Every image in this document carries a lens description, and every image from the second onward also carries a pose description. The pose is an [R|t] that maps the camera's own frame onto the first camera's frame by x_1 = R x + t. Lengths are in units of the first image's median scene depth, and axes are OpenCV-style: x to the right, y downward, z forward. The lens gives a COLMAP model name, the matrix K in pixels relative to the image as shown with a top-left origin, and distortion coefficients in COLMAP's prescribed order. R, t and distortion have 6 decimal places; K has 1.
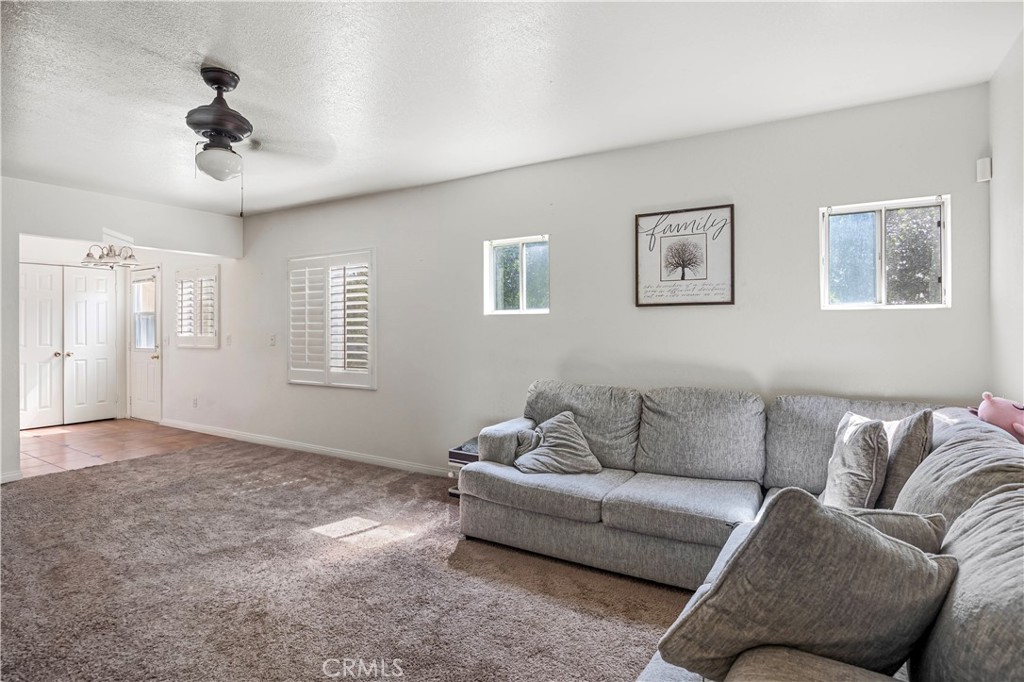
lens RADIAL K [[531.8, 0, 511.0], [0, 531.8, 315.3], [0, 0, 1]] dist [-0.002242, -0.001395]
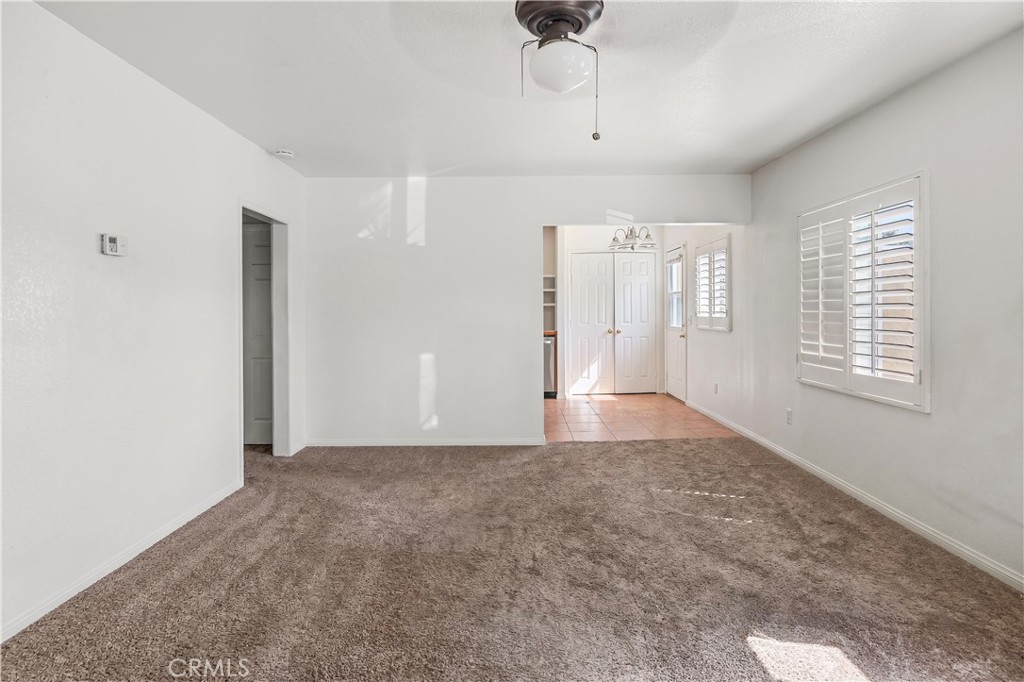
lens RADIAL K [[531.8, 0, 511.0], [0, 531.8, 315.3], [0, 0, 1]] dist [-0.002242, -0.001395]
pose [[0.524104, 0.010423, -0.851591, -0.000167], [0.023610, 0.999363, 0.026762, 0.004497], [0.851327, -0.034132, 0.523524, 0.250268]]
